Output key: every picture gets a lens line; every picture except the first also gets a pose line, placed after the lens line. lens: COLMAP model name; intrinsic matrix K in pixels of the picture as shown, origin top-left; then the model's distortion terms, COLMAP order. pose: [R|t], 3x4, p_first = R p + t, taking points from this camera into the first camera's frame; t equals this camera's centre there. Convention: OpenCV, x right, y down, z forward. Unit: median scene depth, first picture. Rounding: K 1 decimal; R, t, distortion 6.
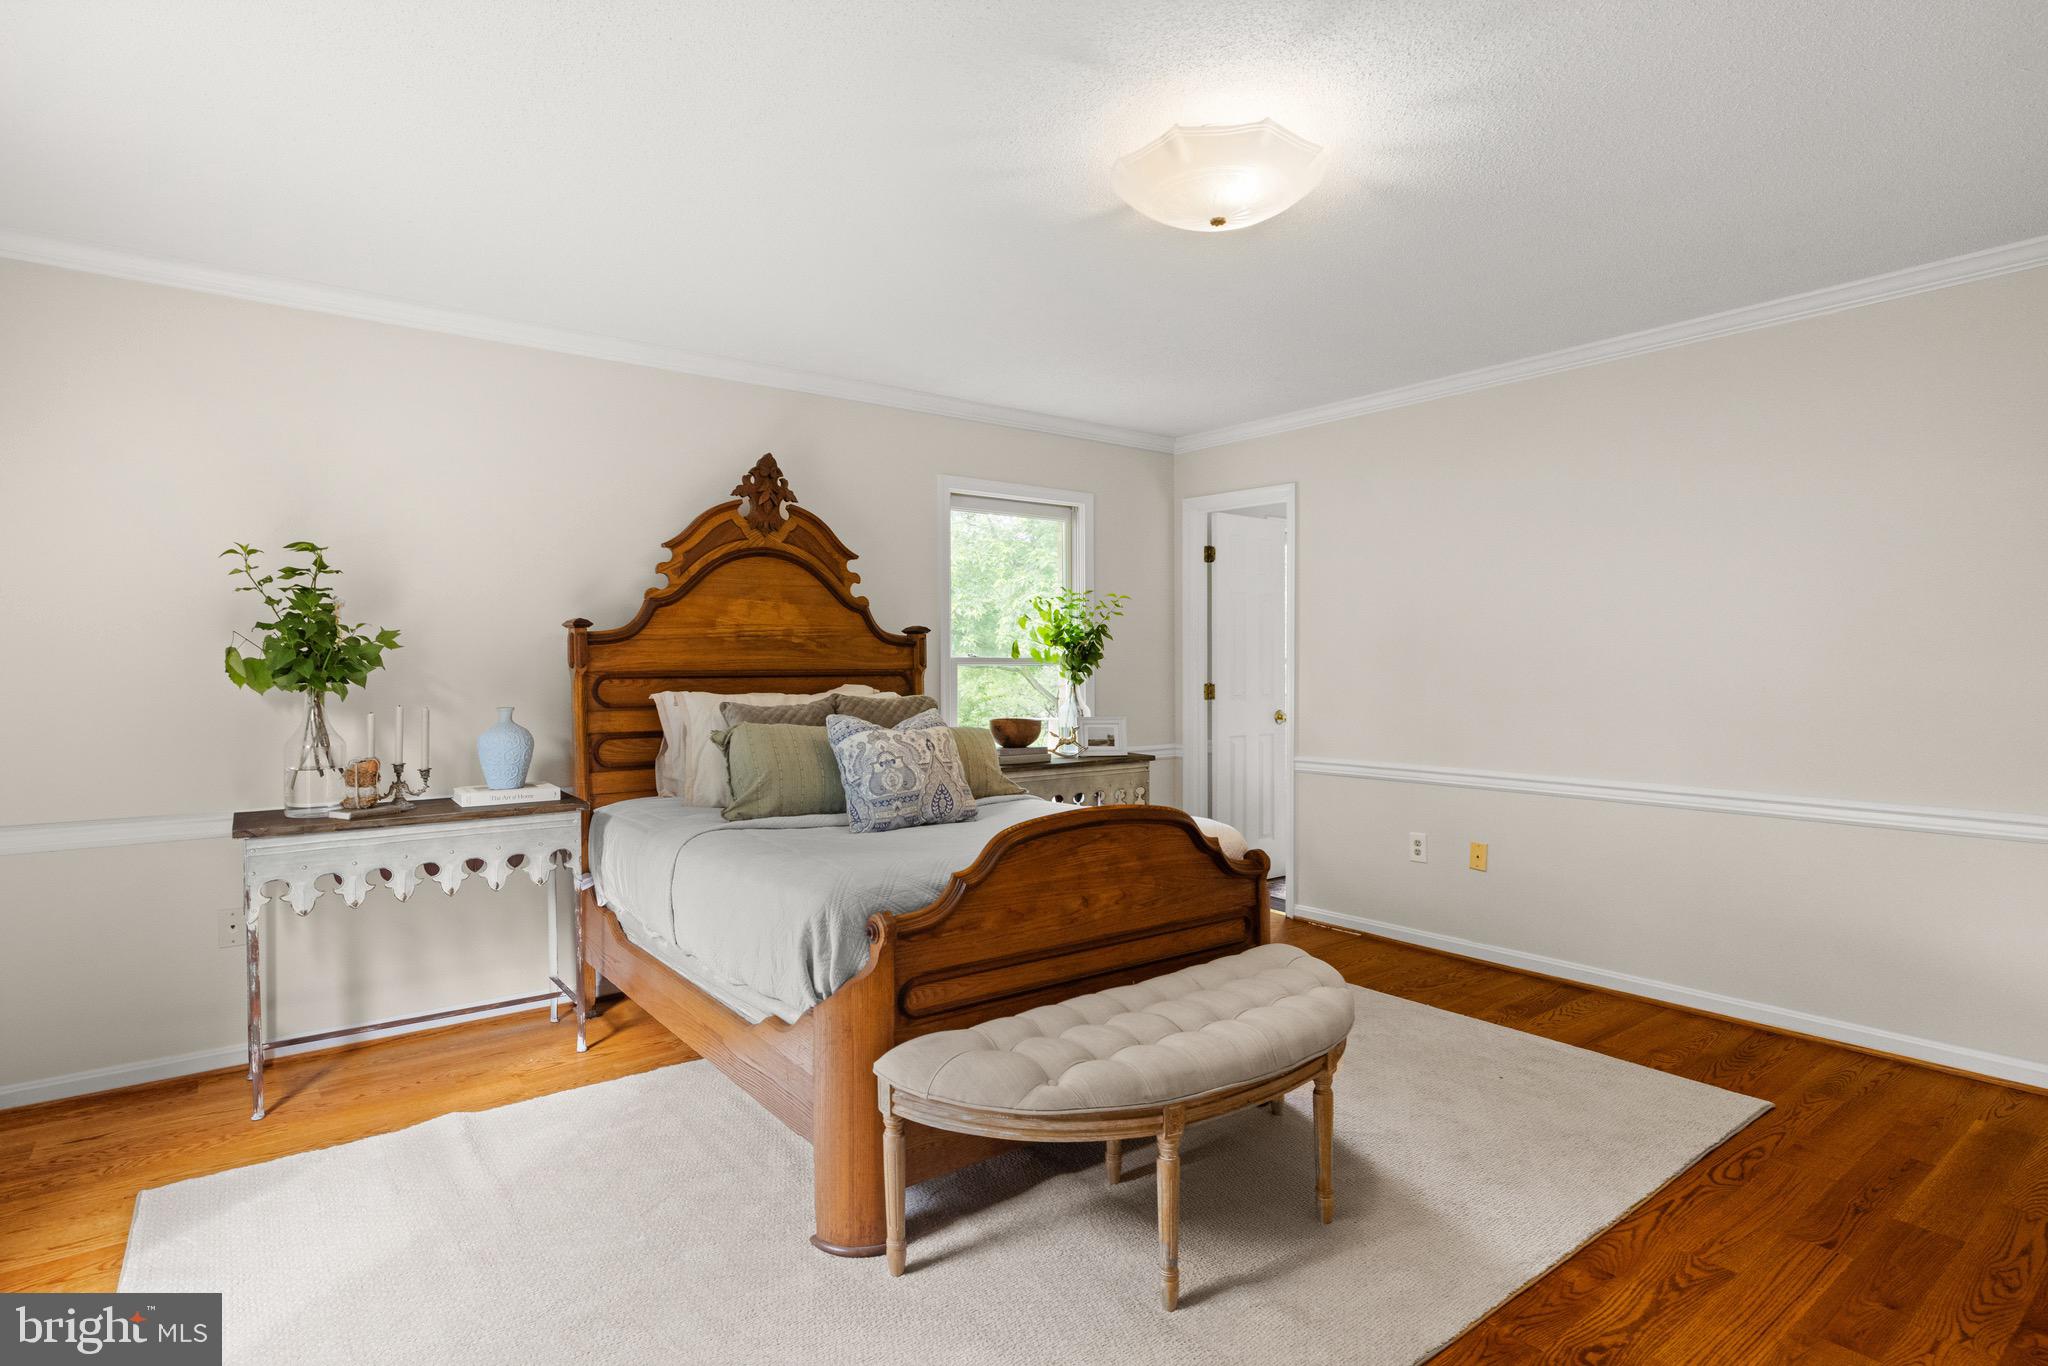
lens RADIAL K [[1014.9, 0, 1018.9], [0, 1014.9, 675.7], [0, 0, 1]] dist [0.001648, -0.000317]
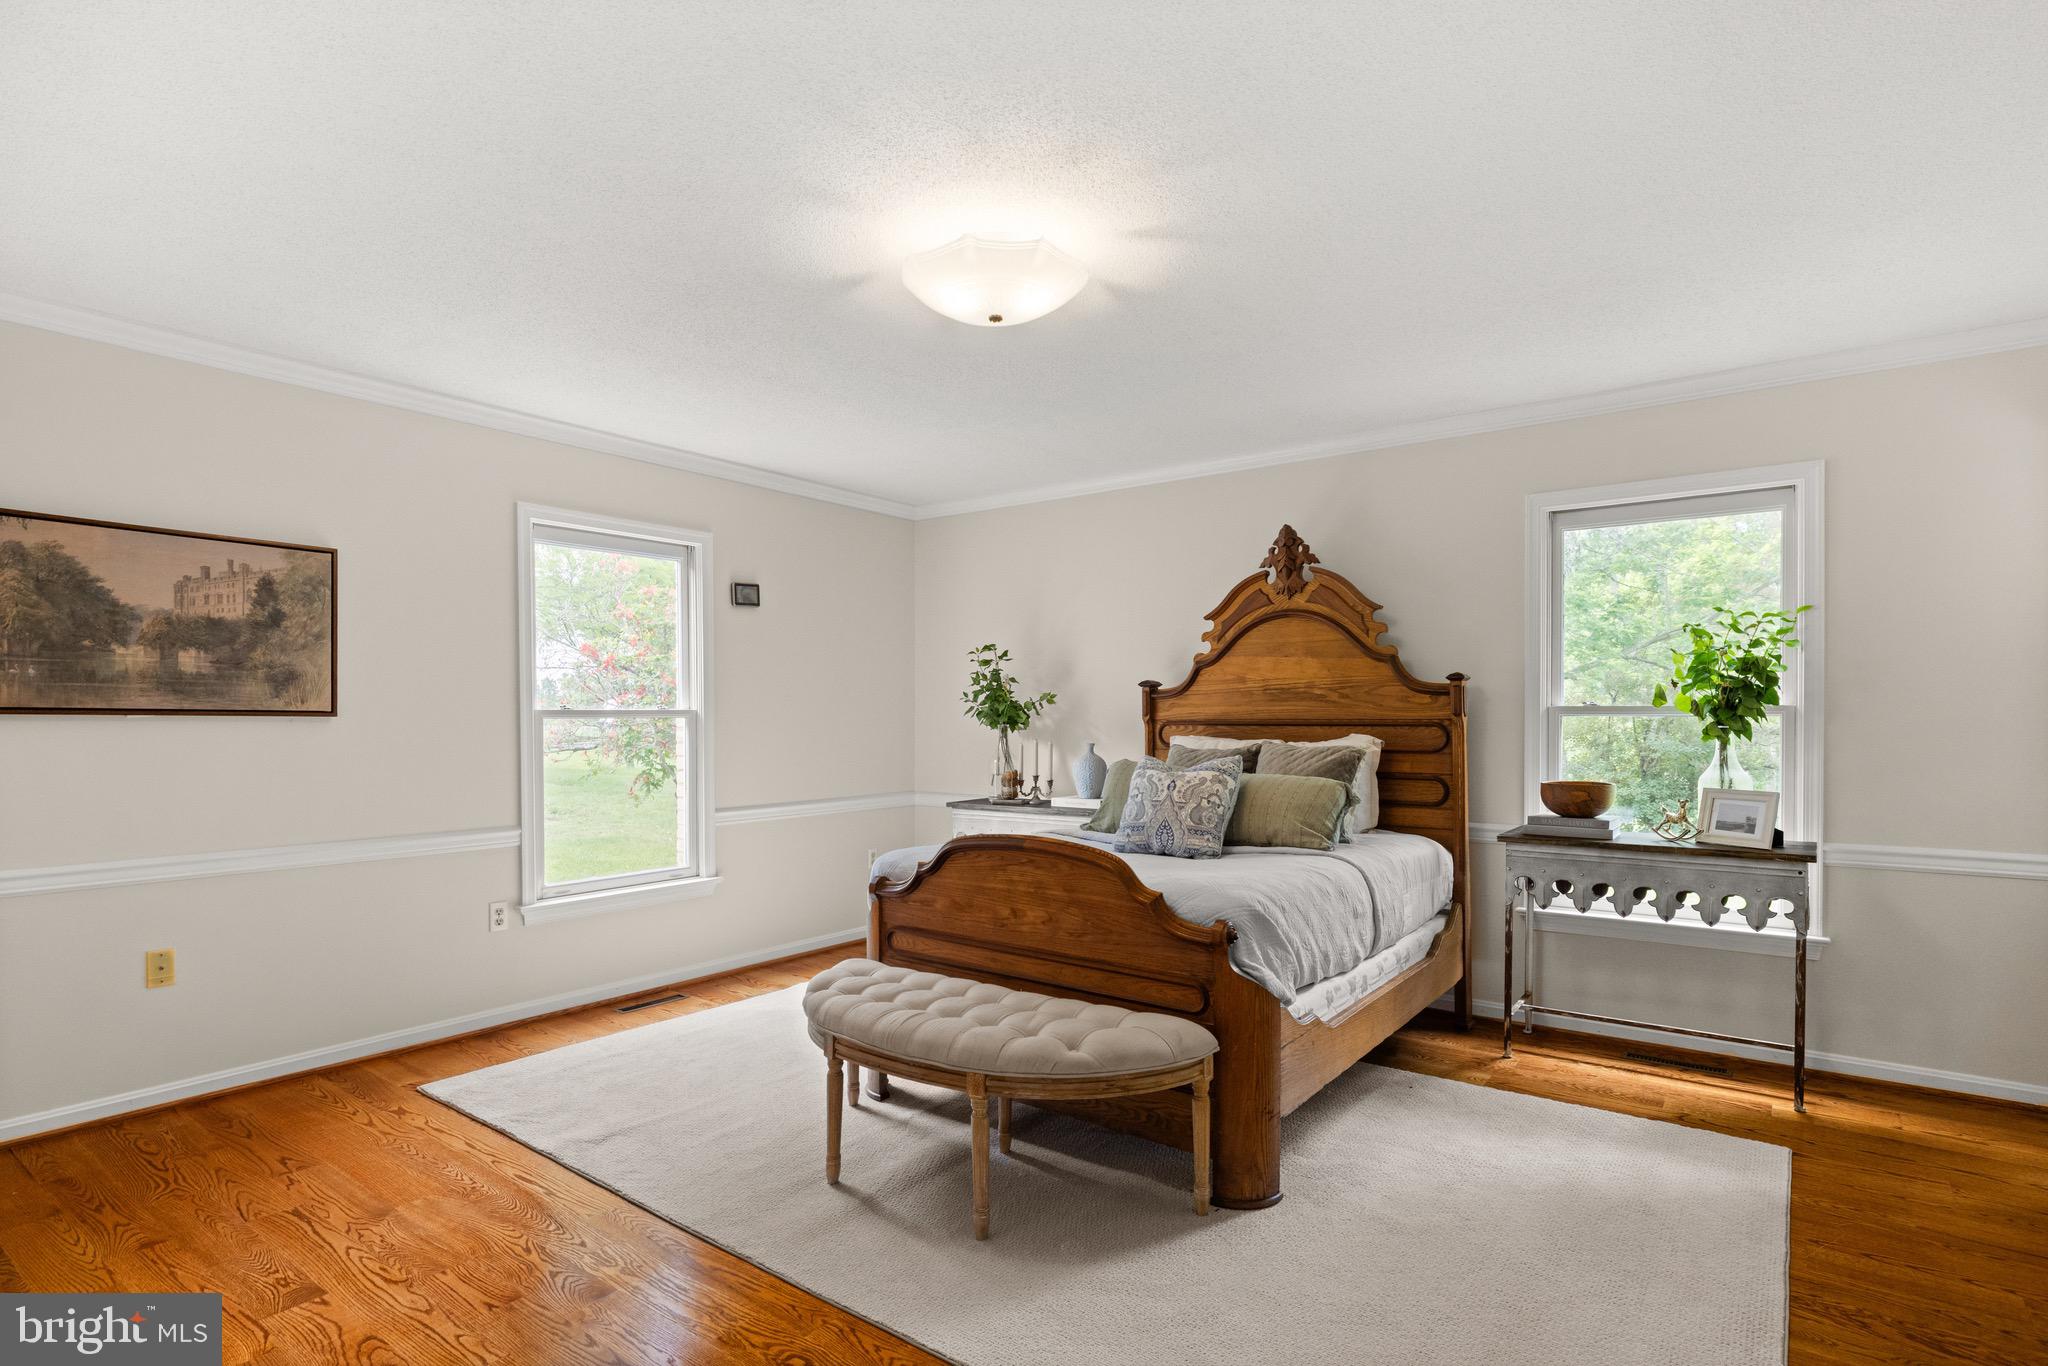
lens RADIAL K [[1014.9, 0, 1038.3], [0, 1014.9, 720.4], [0, 0, 1]] dist [0.001648, -0.000317]
pose [[0.301406, 0.005815, -0.953478, 0.763993], [-0.011225, 0.999934, 0.002549, -0.004156], [0.953430, 0.009935, 0.301451, 0.421069]]
